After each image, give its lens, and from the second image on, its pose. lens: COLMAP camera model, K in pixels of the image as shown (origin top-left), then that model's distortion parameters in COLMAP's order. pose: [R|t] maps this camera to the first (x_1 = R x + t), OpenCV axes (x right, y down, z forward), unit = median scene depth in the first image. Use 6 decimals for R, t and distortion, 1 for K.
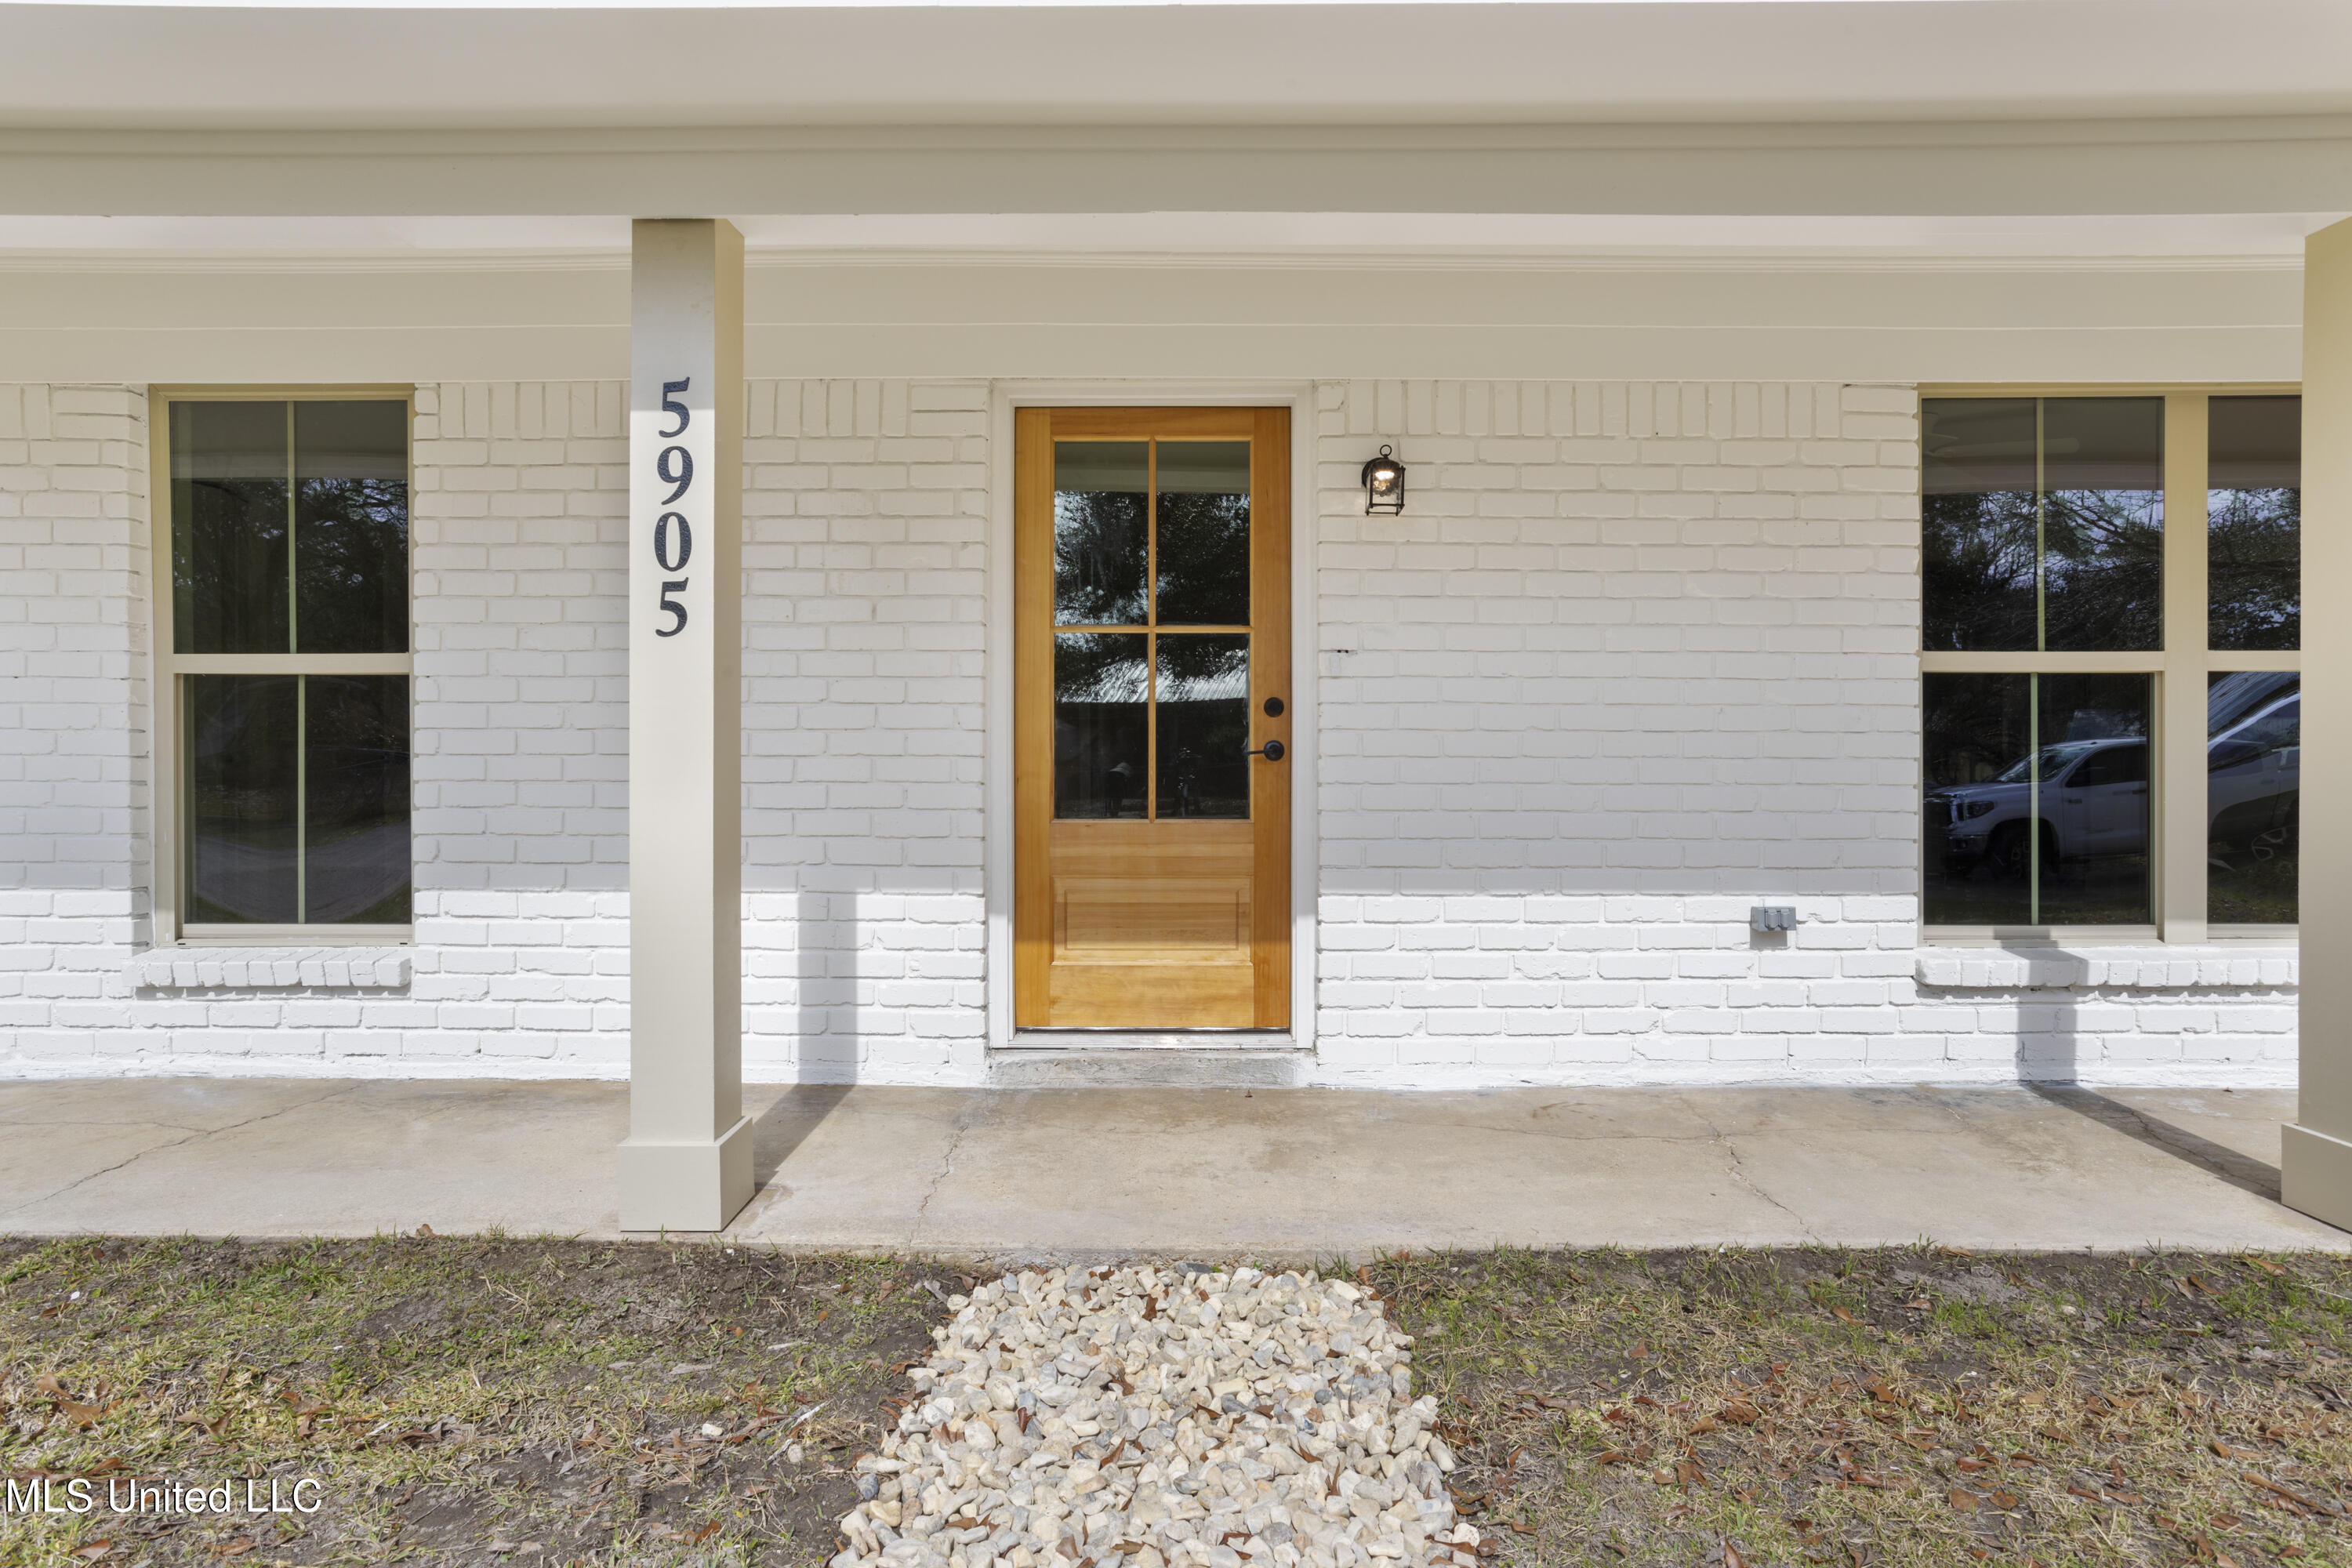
lens RADIAL K [[1355.1, 0, 1180.8], [0, 1355.1, 786.7], [0, 0, 1]] dist [-0.001297, -0.000018]
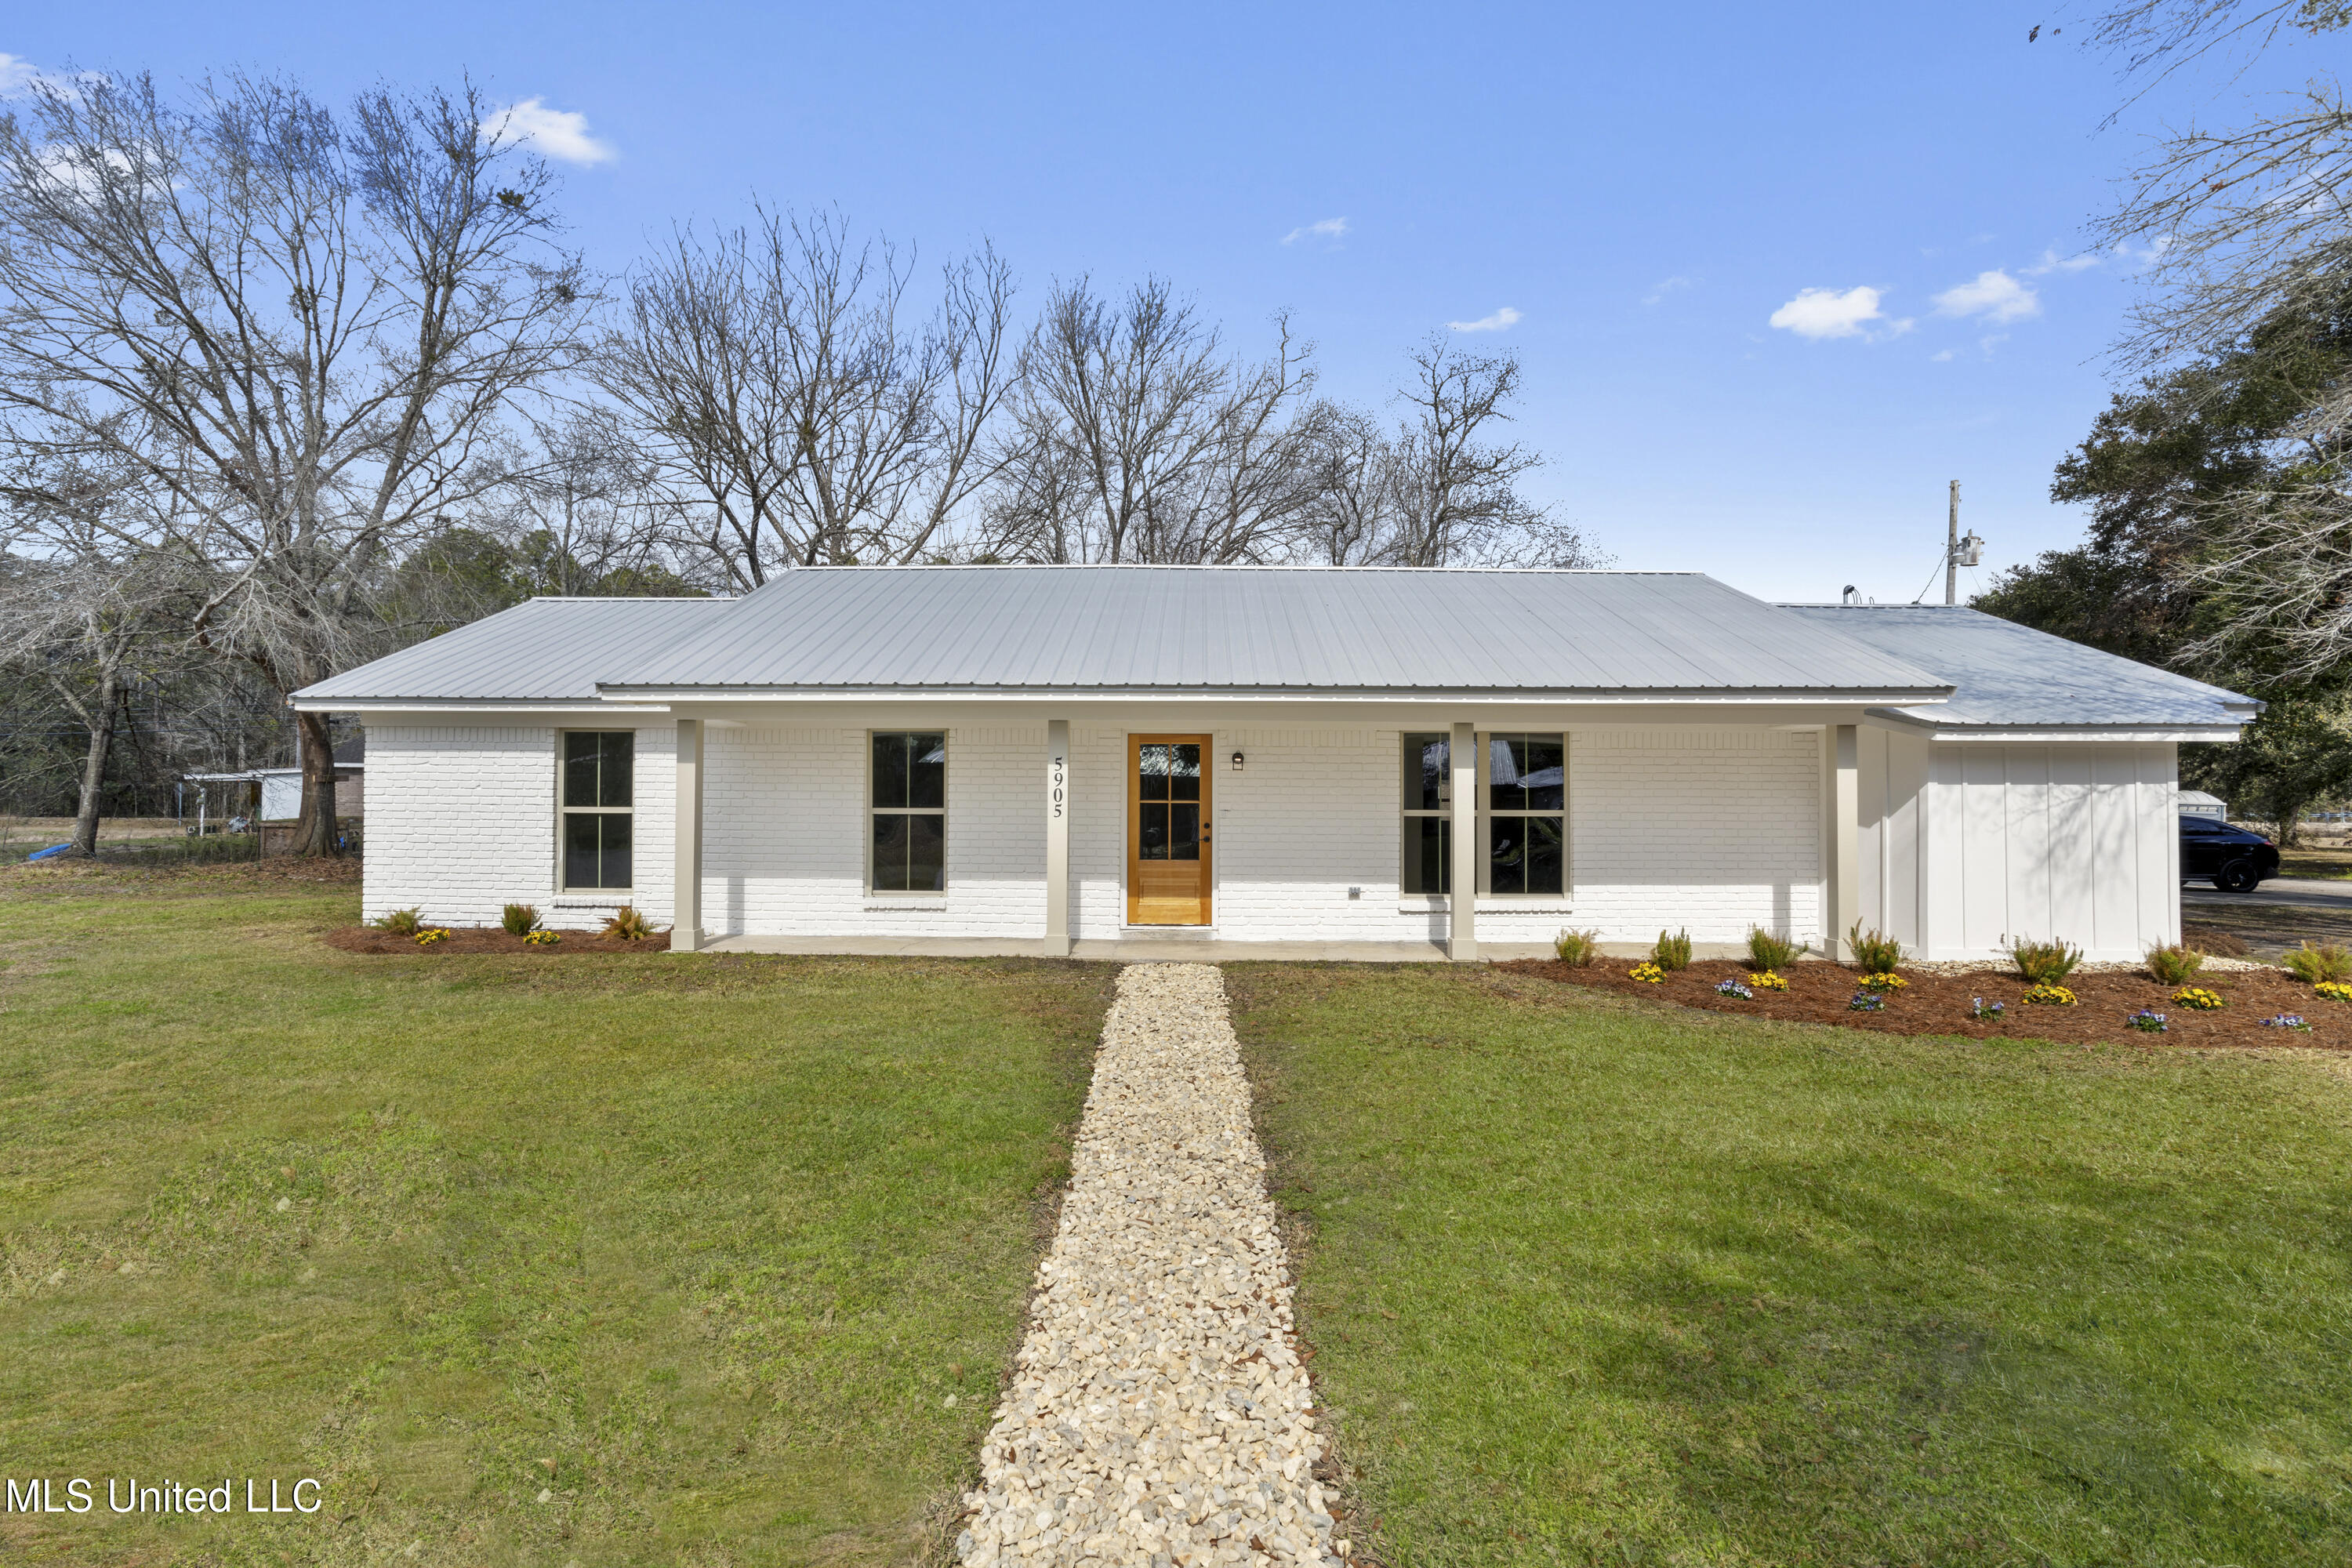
lens RADIAL K [[1140.7, 0, 1173.7], [0, 1140.7, 786.8], [0, 0, 1]] dist [-0.000385, -0.000315]
pose [[0.999707, 0.004441, -0.023808, 0.054625], [-0.005232, 0.999433, -0.033274, -0.061956], [0.023647, 0.033389, 0.999163, -1.807920]]
